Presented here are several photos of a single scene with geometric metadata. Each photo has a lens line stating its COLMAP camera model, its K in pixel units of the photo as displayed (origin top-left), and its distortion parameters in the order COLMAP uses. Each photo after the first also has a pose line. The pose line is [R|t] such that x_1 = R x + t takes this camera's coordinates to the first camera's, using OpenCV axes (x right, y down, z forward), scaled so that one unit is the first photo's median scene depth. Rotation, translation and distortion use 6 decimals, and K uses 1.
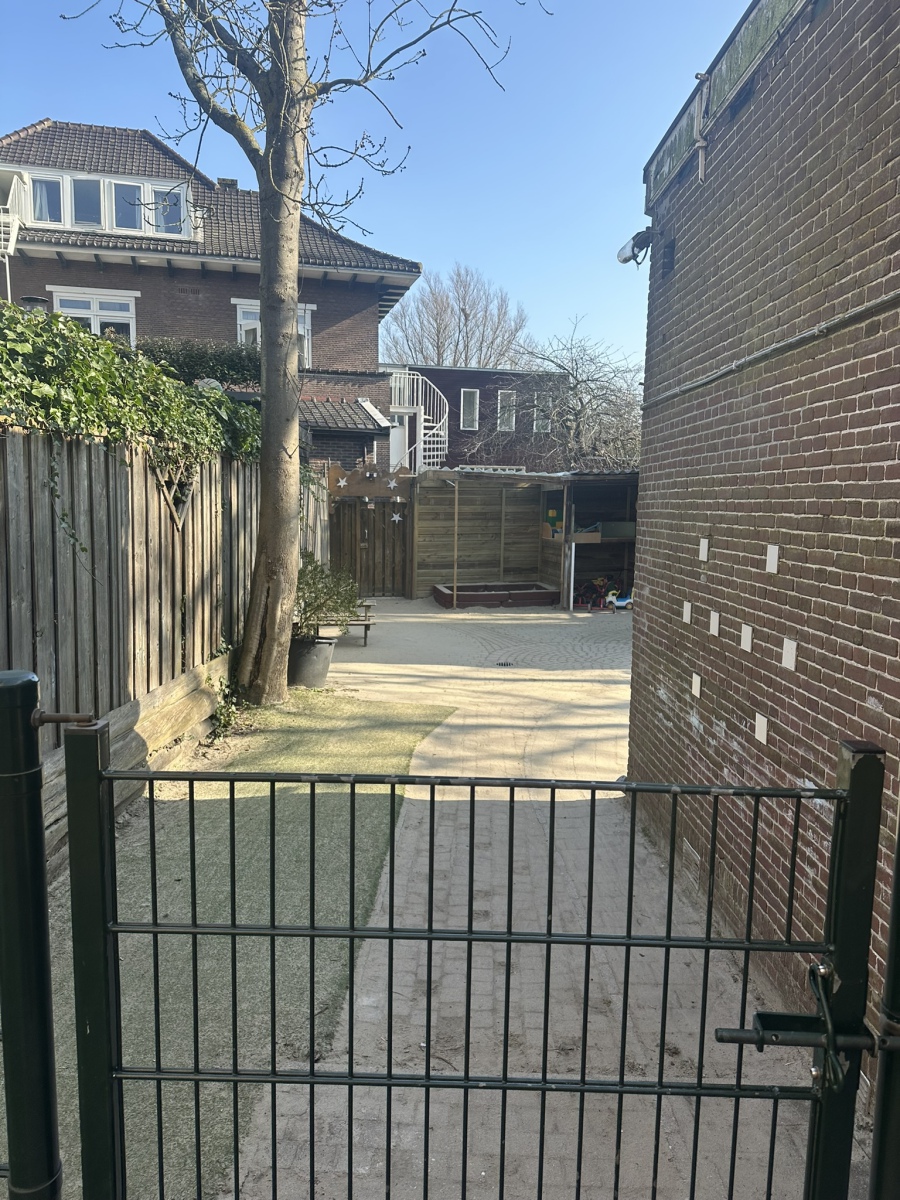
lens RADIAL K [[835.1, 0, 448.3], [0, 835.1, 600.5], [0, 0, 1]] dist [0.057608, -0.057480]
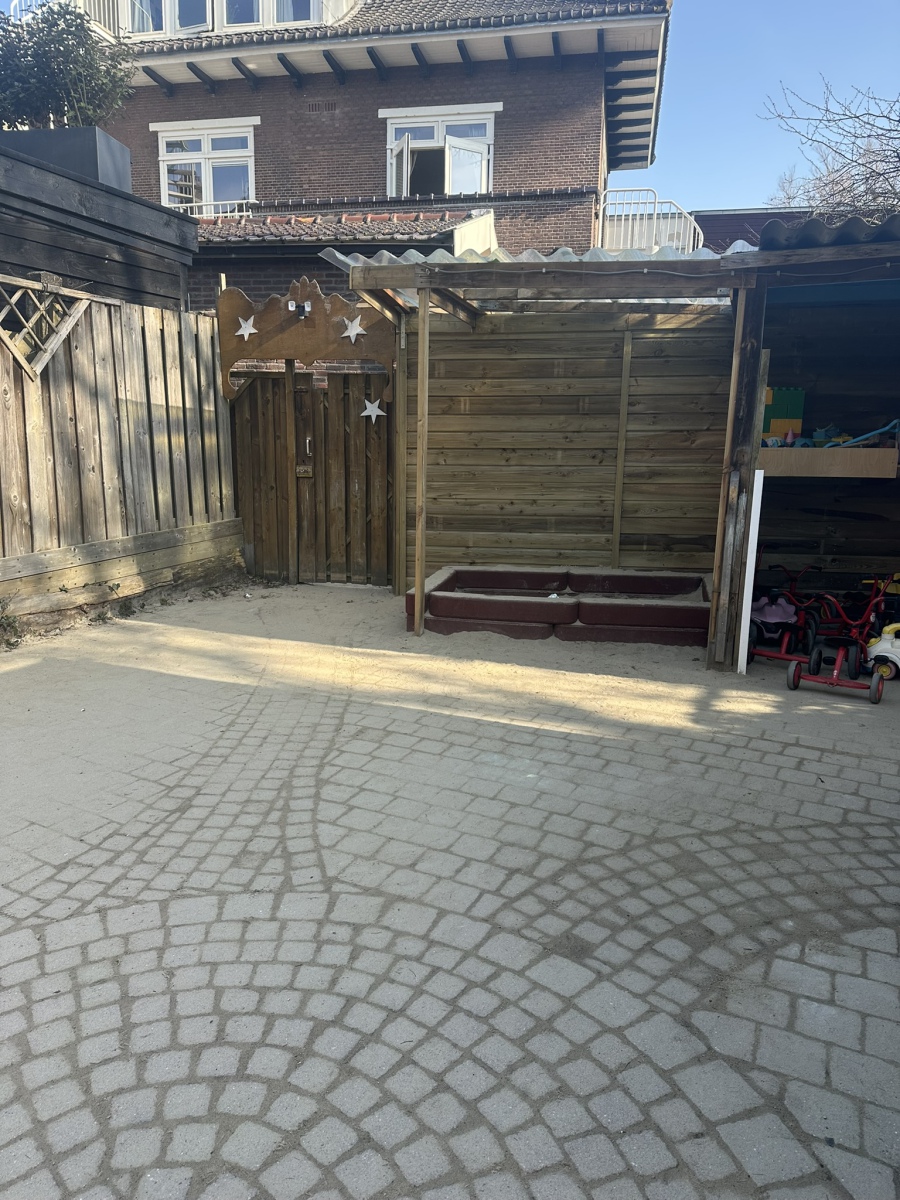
lens RADIAL K [[835.1, 0, 444.1], [0, 835.1, 601.1], [0, 0, 1]] dist [0.057608, -0.057480]
pose [[0.902400, 0.085112, -0.422411, 0.166744], [-0.057715, 0.995340, 0.077254, -0.033411], [0.427018, -0.045335, 0.903106, 0.594719]]
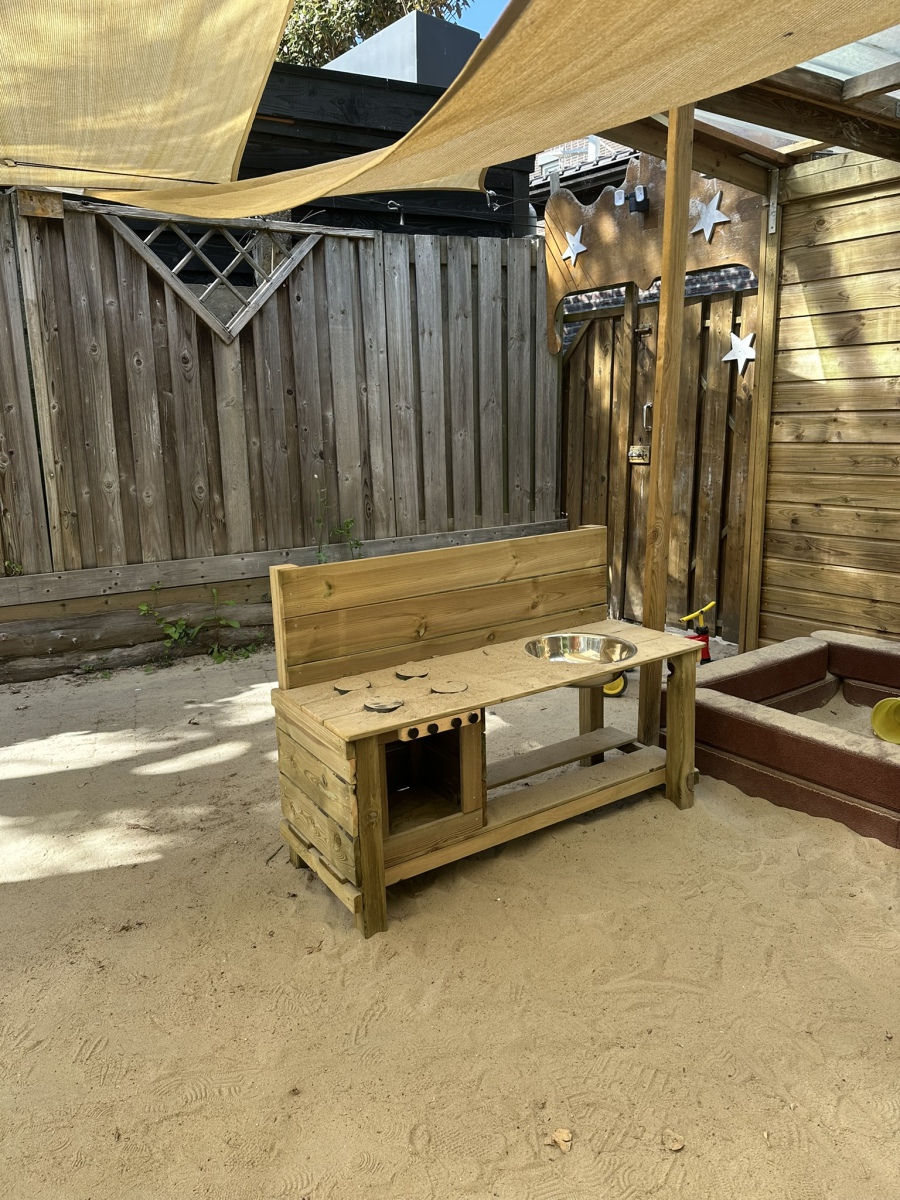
lens RADIAL K [[835.1, 0, 444.5], [0, 835.1, 587.6], [0, 0, 1]] dist [0.057608, -0.057480]
pose [[0.381180, 0.172661, -0.908235, 0.154838], [-0.090521, 0.984655, 0.149198, -0.055369], [0.920059, 0.025343, 0.390960, 0.794275]]
